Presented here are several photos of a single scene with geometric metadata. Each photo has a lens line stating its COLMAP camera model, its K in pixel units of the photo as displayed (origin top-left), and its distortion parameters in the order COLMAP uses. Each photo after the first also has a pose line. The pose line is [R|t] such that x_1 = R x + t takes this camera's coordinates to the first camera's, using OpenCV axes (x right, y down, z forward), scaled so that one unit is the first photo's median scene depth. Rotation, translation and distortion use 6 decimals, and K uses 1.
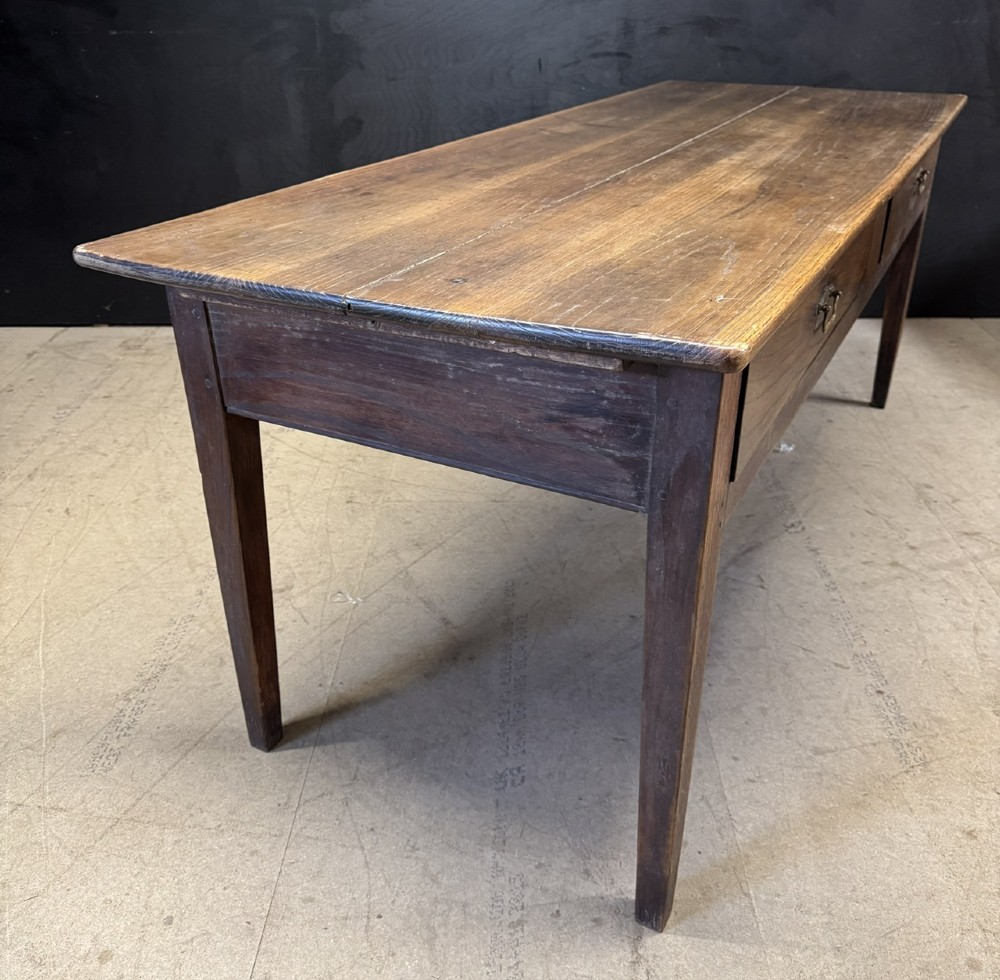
lens RADIAL K [[959.3, 0, 491.5], [0, 959.3, 431.3], [0, 0, 1]] dist [-0.004379, 0.000000]
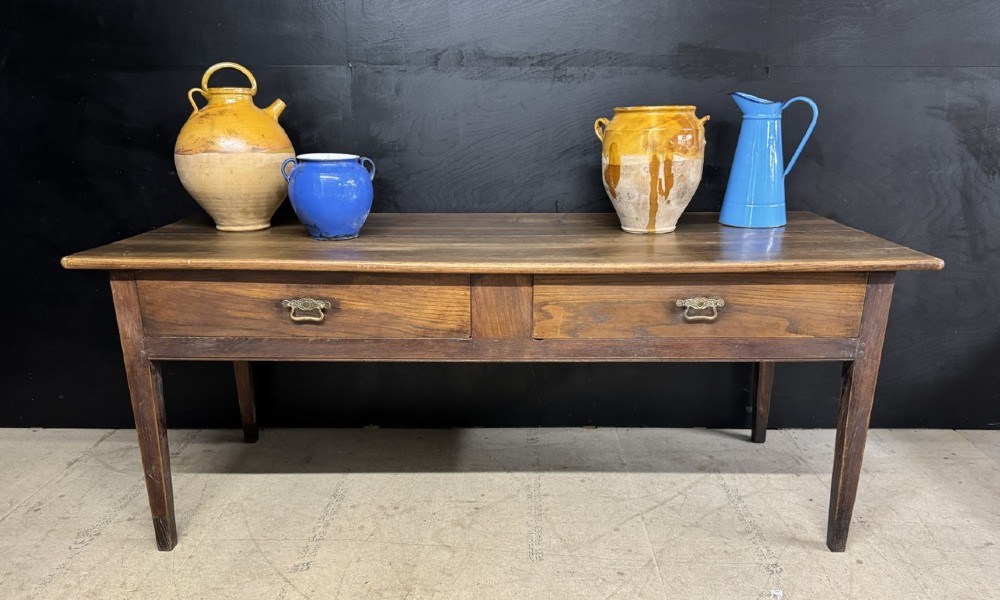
lens RADIAL K [[709.3, 0, 501.0], [0, 709.3, 315.2], [0, 0, 1]] dist [0.037731, -0.050318]
pose [[0.999950, 0.009384, 0.003562, -0.015978], [-0.008647, 0.985597, -0.168891, -0.119490], [-0.005096, 0.168852, 0.985628, 0.213663]]
